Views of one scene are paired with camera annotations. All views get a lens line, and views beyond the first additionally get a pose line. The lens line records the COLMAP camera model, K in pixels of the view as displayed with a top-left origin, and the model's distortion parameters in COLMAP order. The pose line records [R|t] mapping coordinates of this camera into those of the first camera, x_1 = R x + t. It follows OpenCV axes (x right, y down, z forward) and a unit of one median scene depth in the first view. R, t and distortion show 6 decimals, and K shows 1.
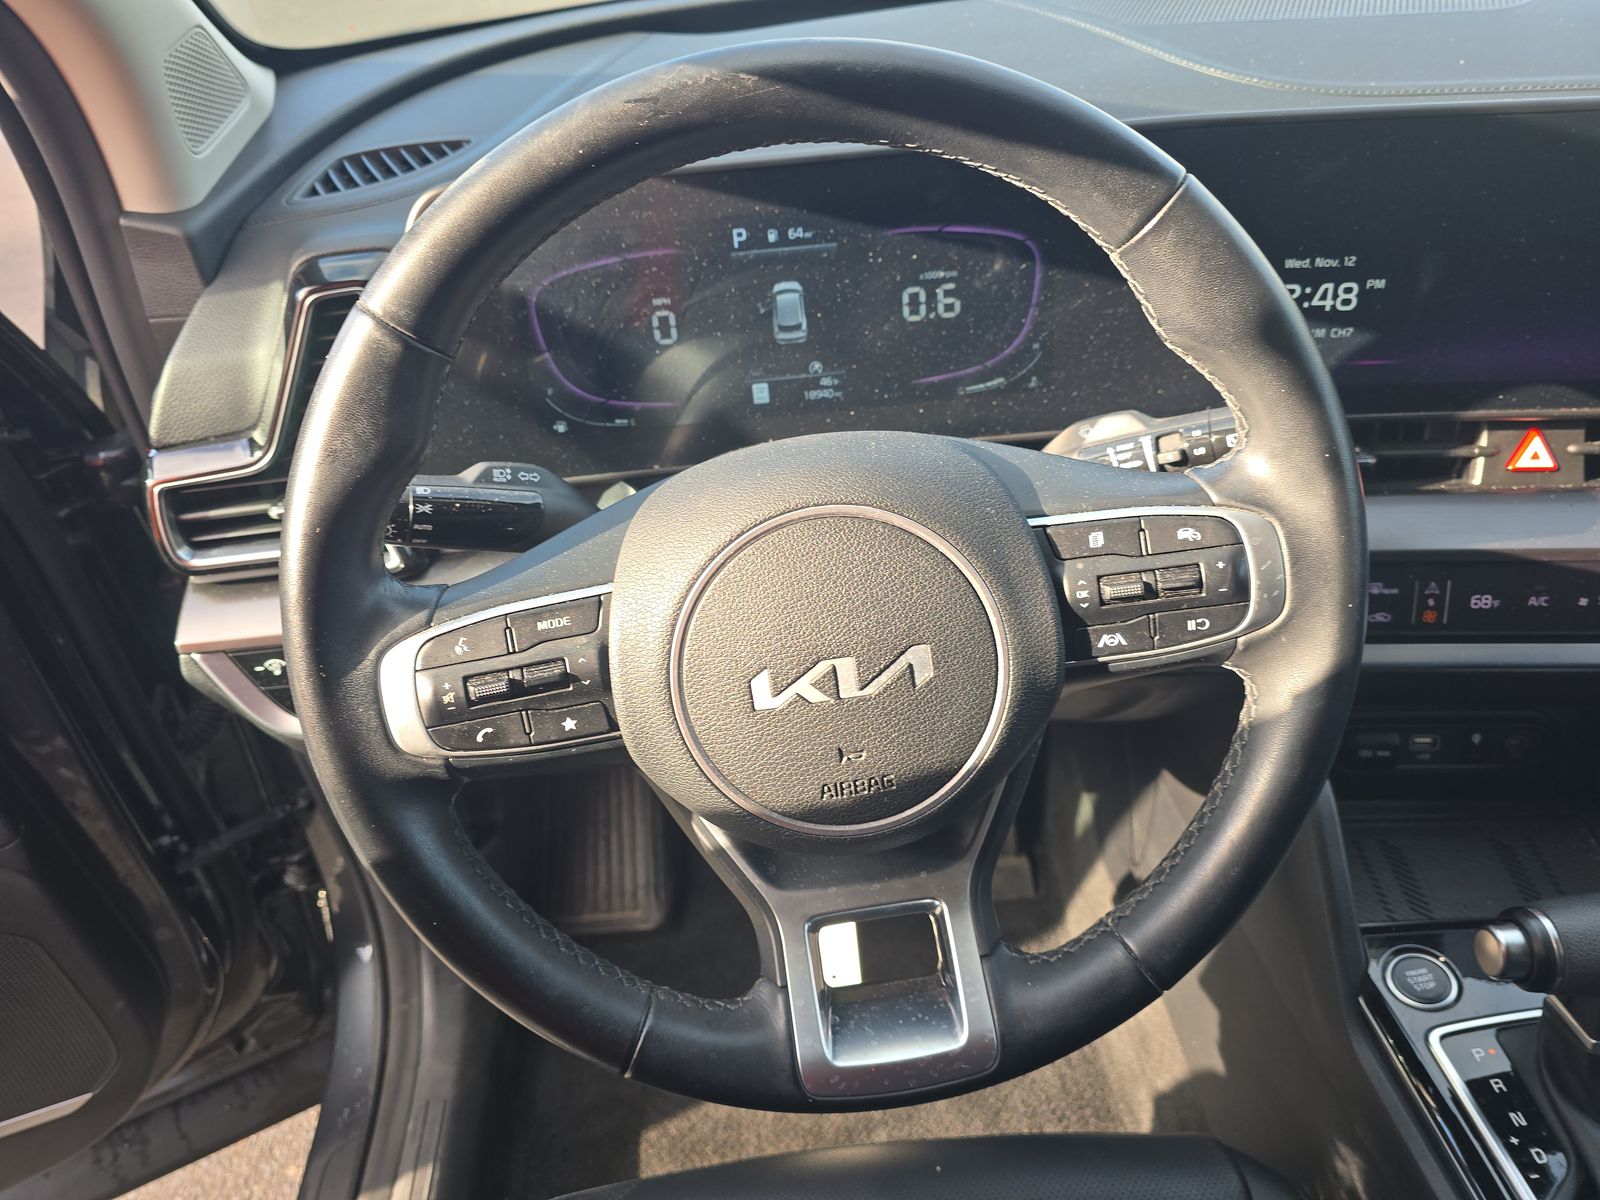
lens RADIAL K [[1036.4, 0, 800.0], [0, 1036.4, 600.0], [0, 0, 1]] dist [0.028958, -0.047230]
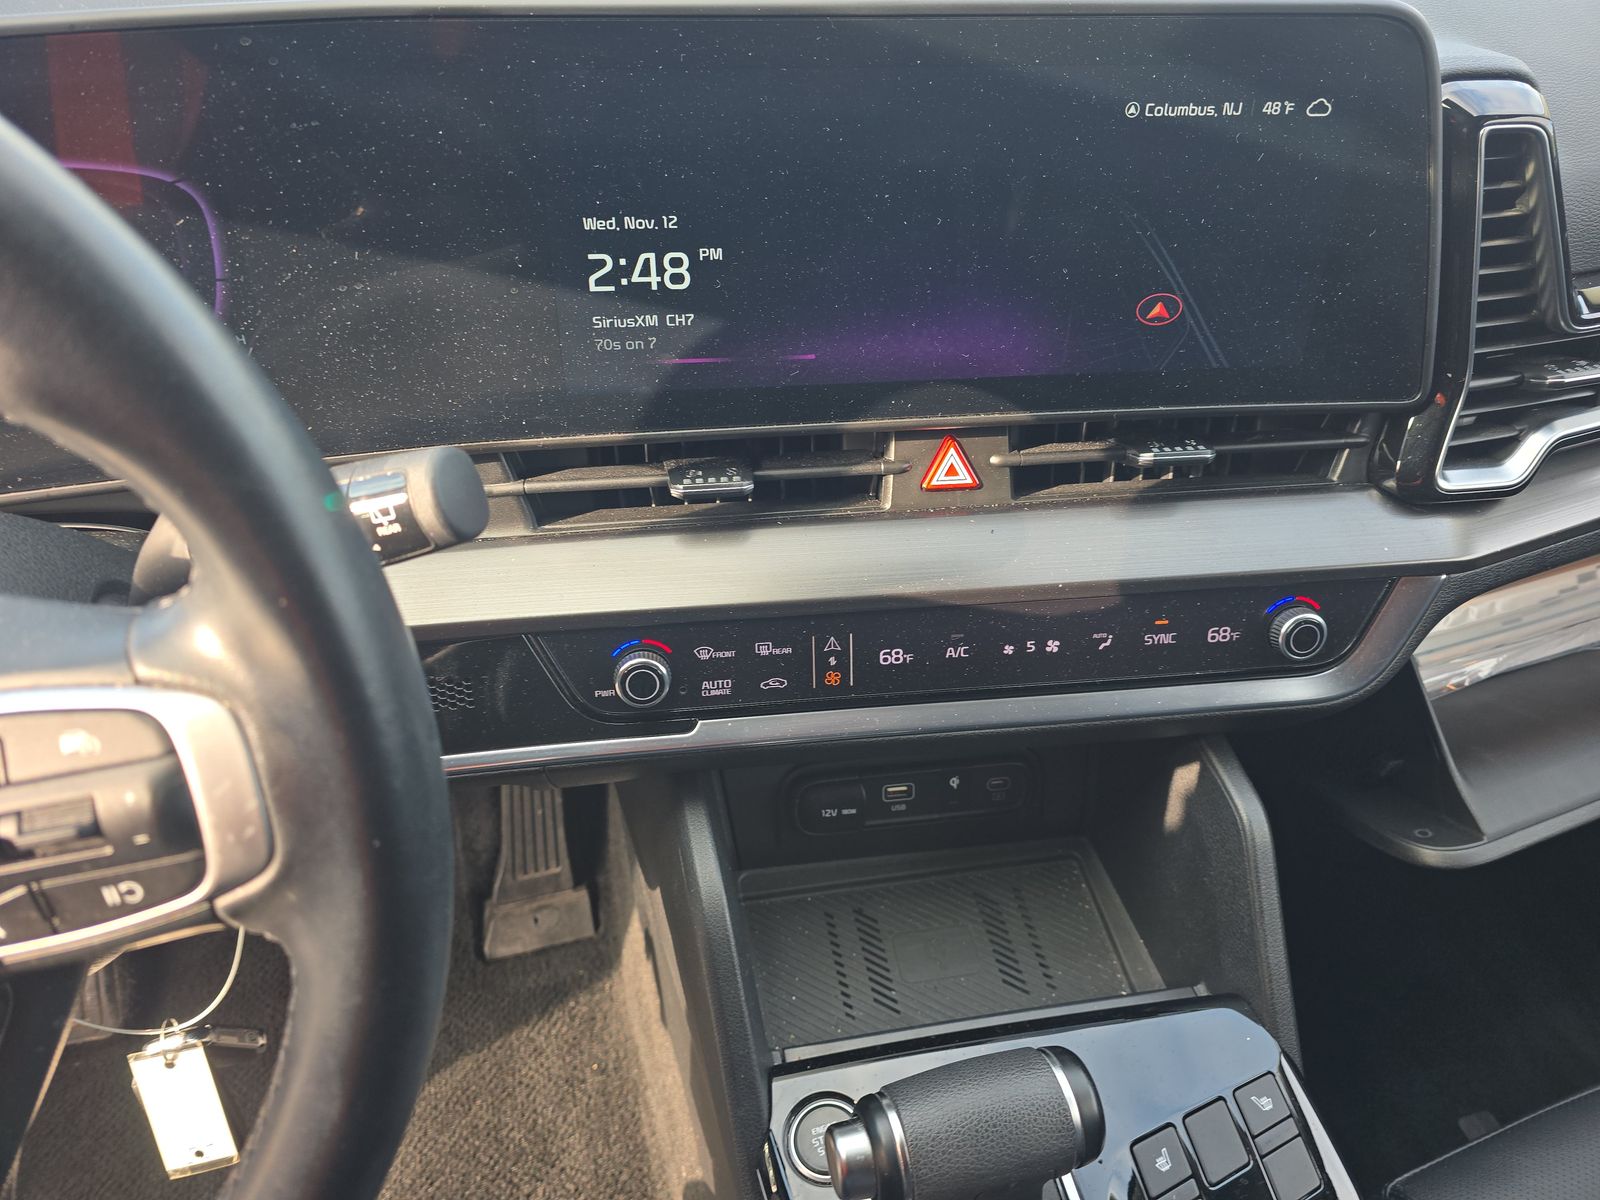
lens RADIAL K [[1036.4, 0, 800.0], [0, 1036.4, 600.0], [0, 0, 1]] dist [0.028958, -0.047230]
pose [[0.974621, -0.063321, 0.214718, 0.443888], [0.046875, 0.995624, 0.080844, -0.117165], [-0.218898, -0.068727, 0.973324, 0.255037]]
